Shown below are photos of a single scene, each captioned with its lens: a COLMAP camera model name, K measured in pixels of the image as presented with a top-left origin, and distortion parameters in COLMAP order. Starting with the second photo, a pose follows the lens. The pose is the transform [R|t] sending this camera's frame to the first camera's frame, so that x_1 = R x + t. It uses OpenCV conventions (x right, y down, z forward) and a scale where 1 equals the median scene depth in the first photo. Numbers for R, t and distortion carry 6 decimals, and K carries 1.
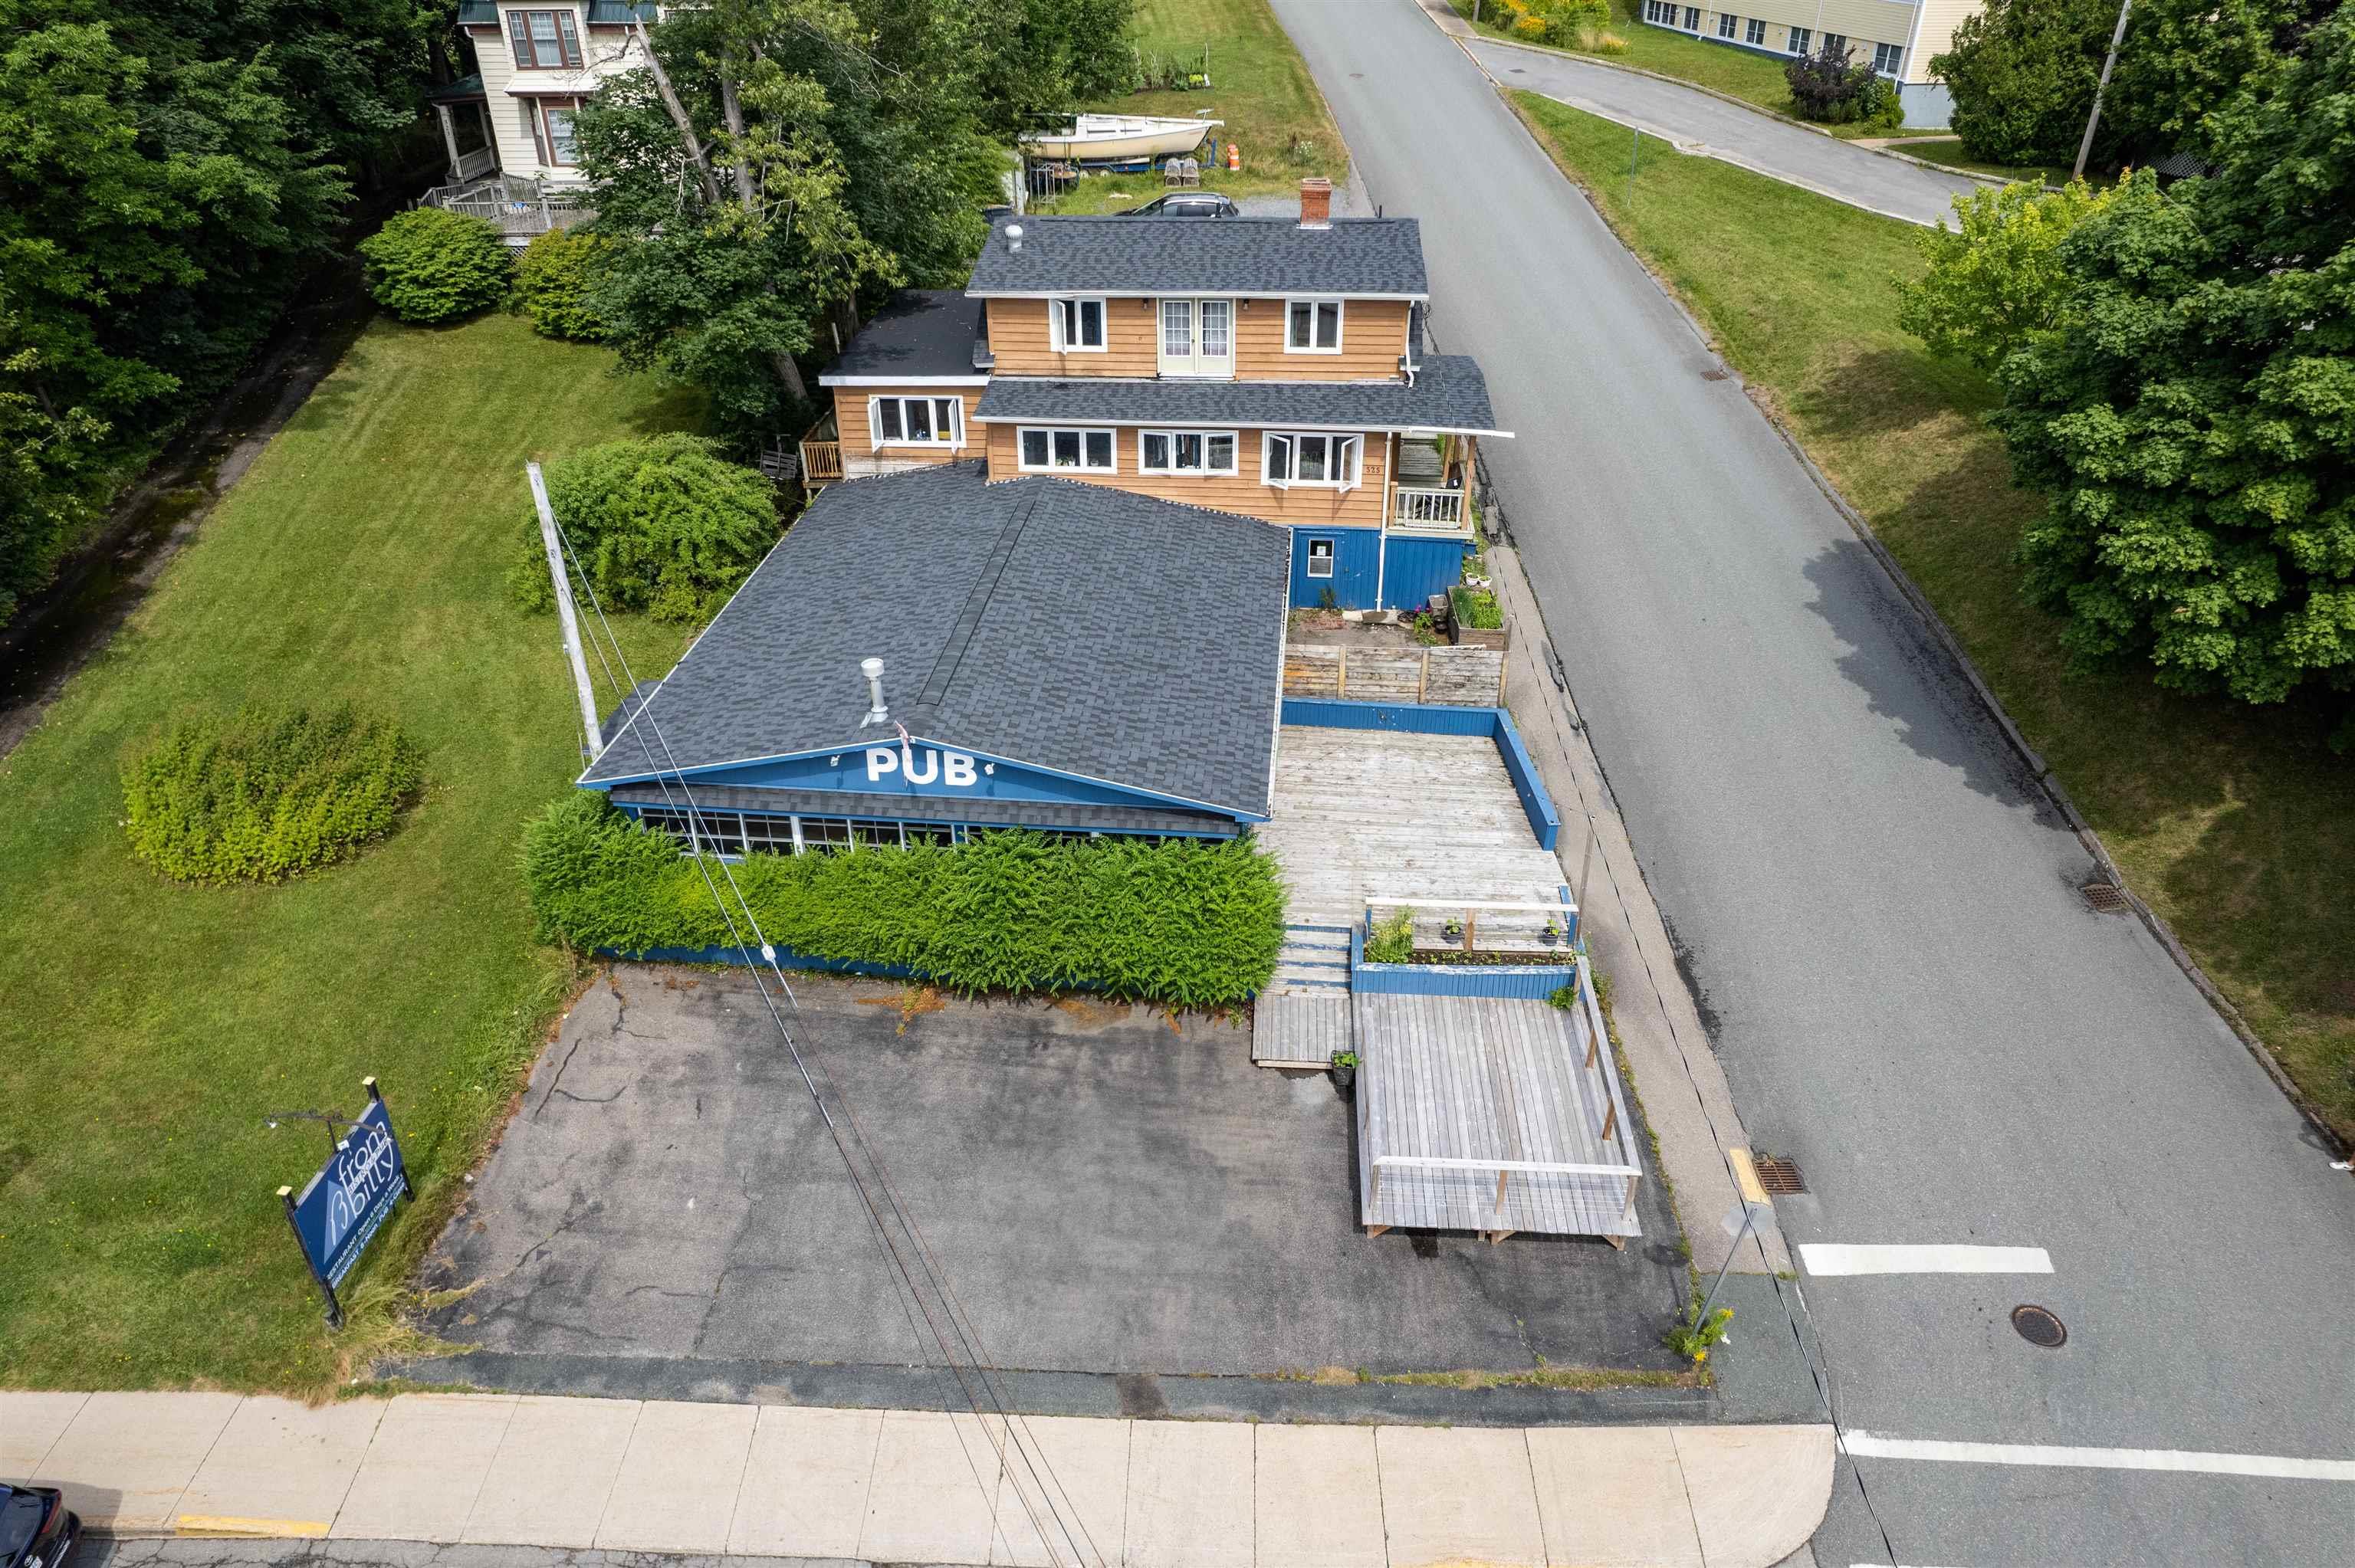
lens RADIAL K [[1512.5, 0, 1186.9], [0, 1512.5, 784.3], [0, 0, 1]] dist [-0.047439, 0.023665]
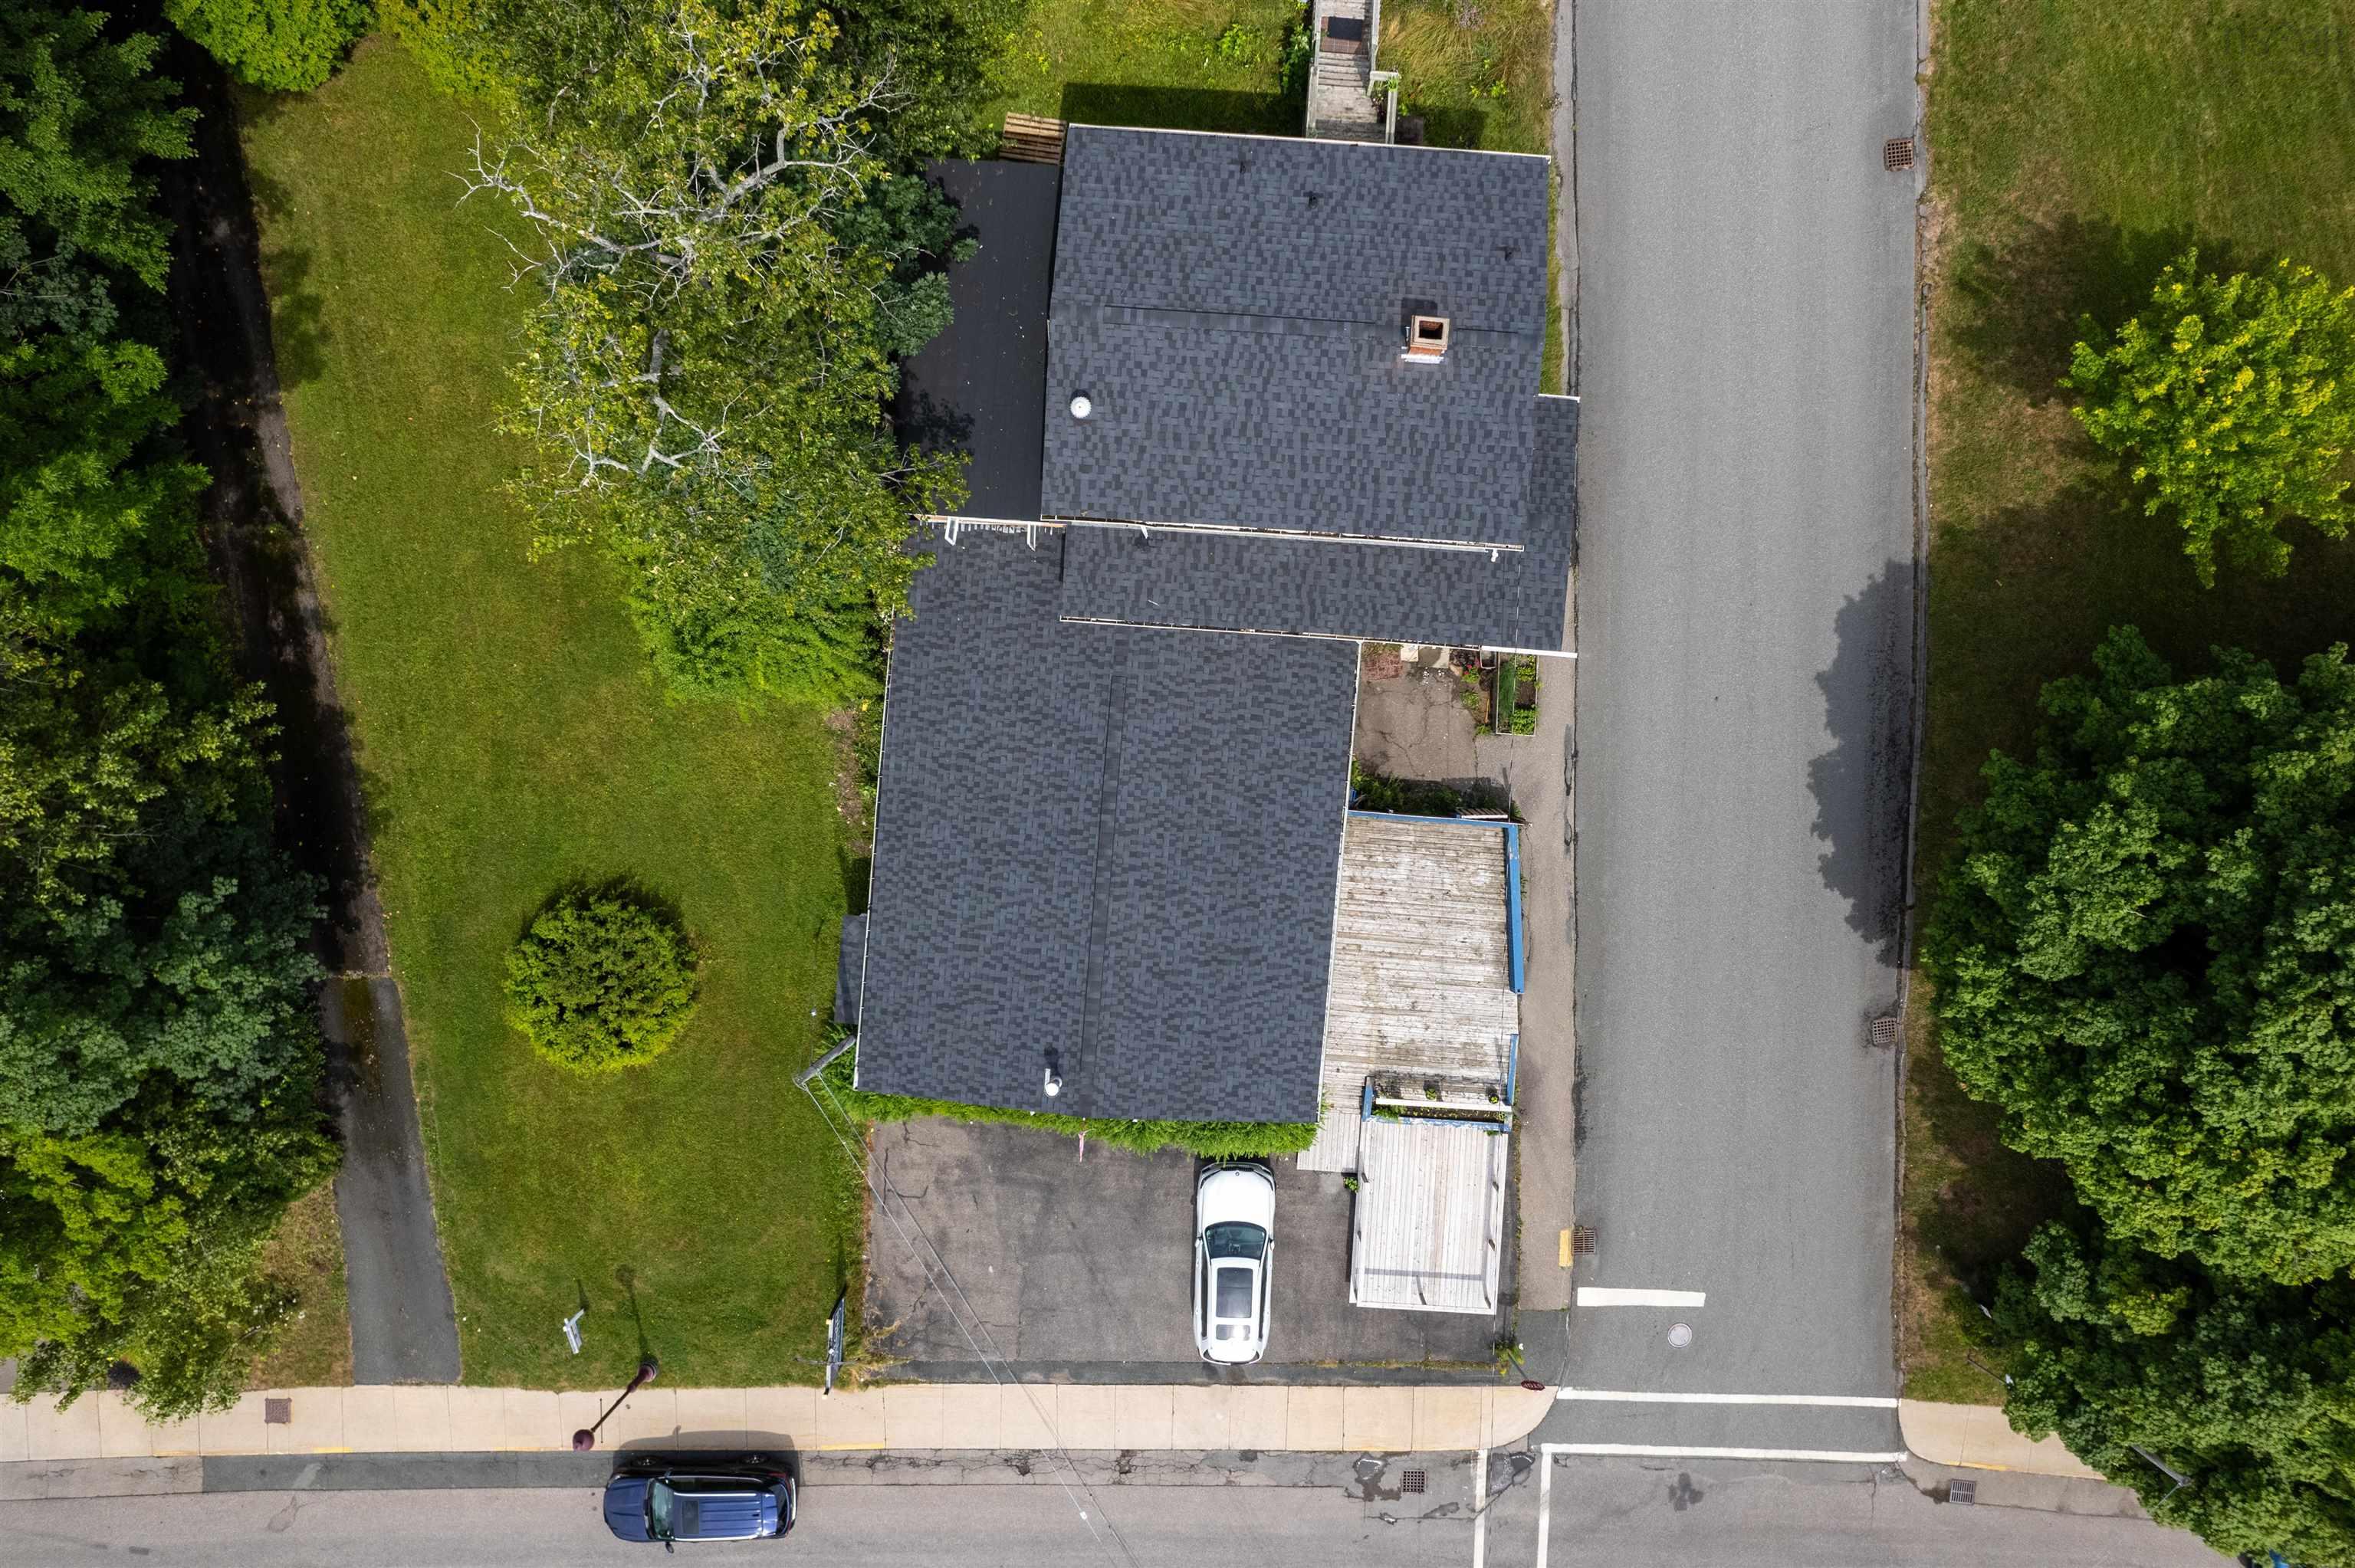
lens RADIAL K [[1512.5, 0, 1178.4], [0, 1512.5, 779.1], [0, 0, 1]] dist [-0.047439, 0.023665]
pose [[0.999980, -0.002430, -0.005890, -0.056570], [0.006308, 0.507576, 0.861584, -1.085516], [0.000896, -0.861603, 0.507581, 0.382801]]
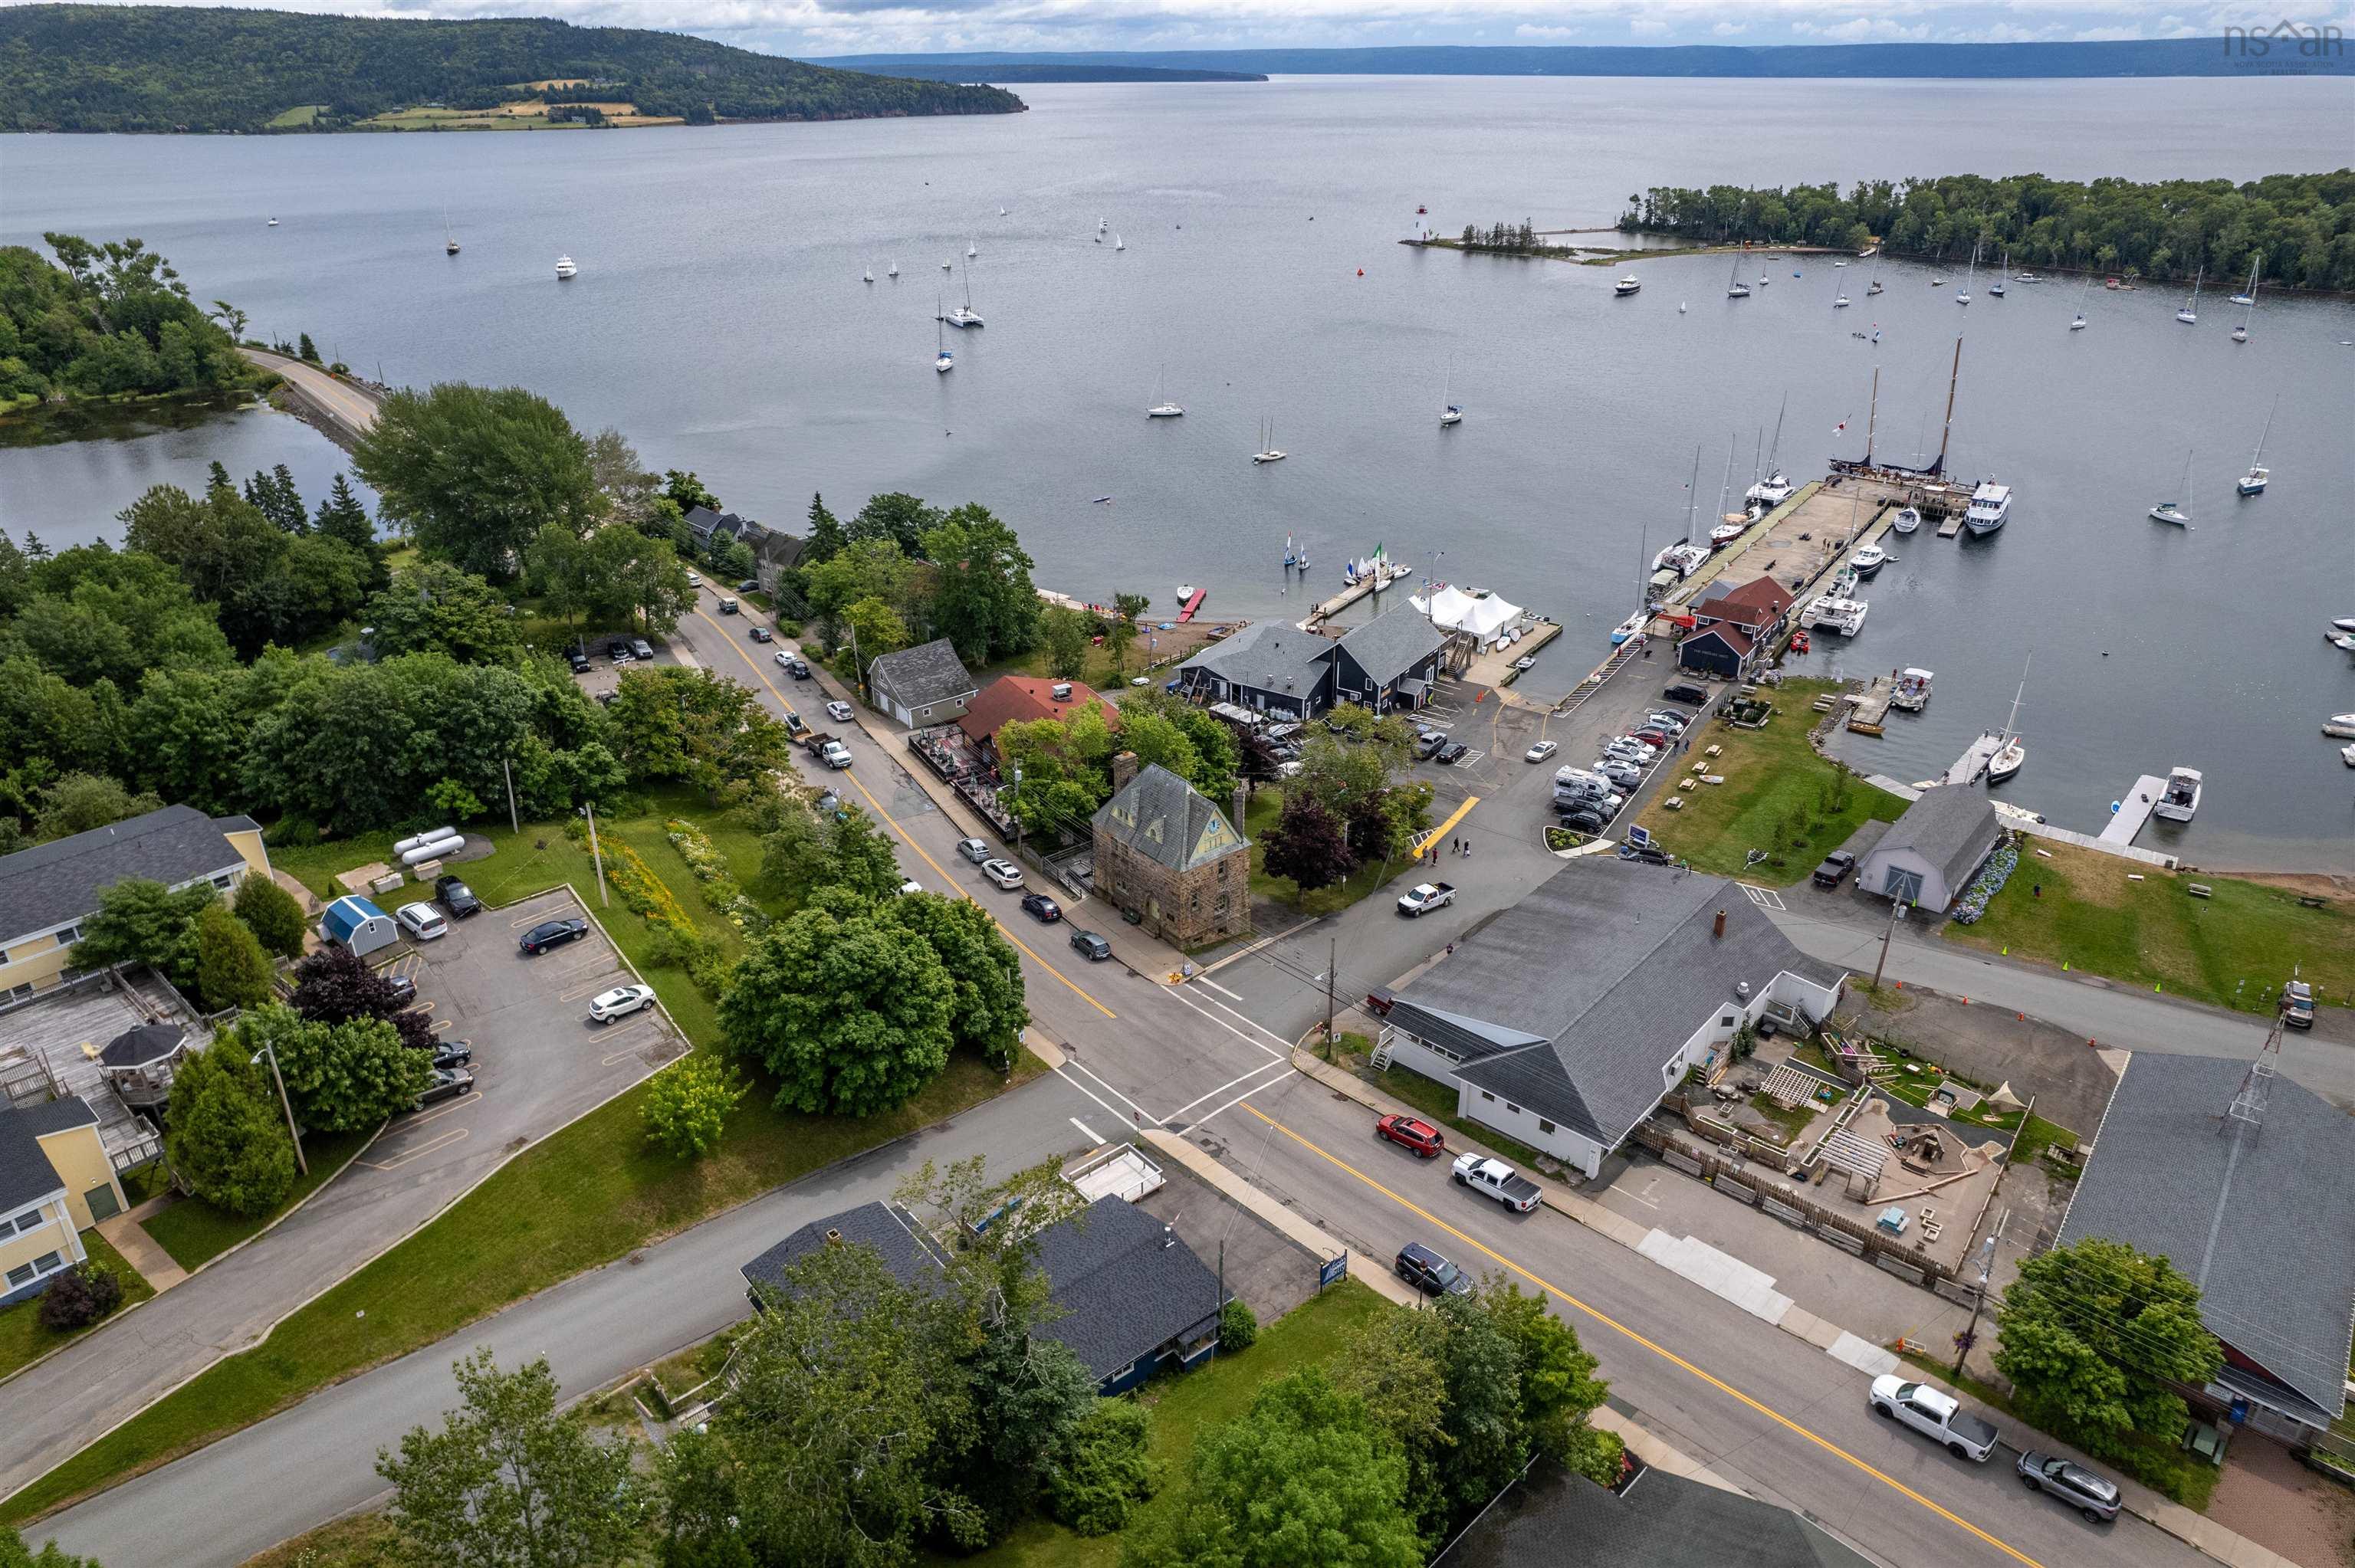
lens RADIAL K [[1512.5, 0, 1168.8], [0, 1512.5, 786.0], [0, 0, 1]] dist [-0.047439, 0.023665]
pose [[-0.684598, -0.309701, 0.659857, -1.625502], [0.390289, 0.608813, 0.690667, -2.305167], [-0.615630, 0.730364, -0.295919, 0.940273]]
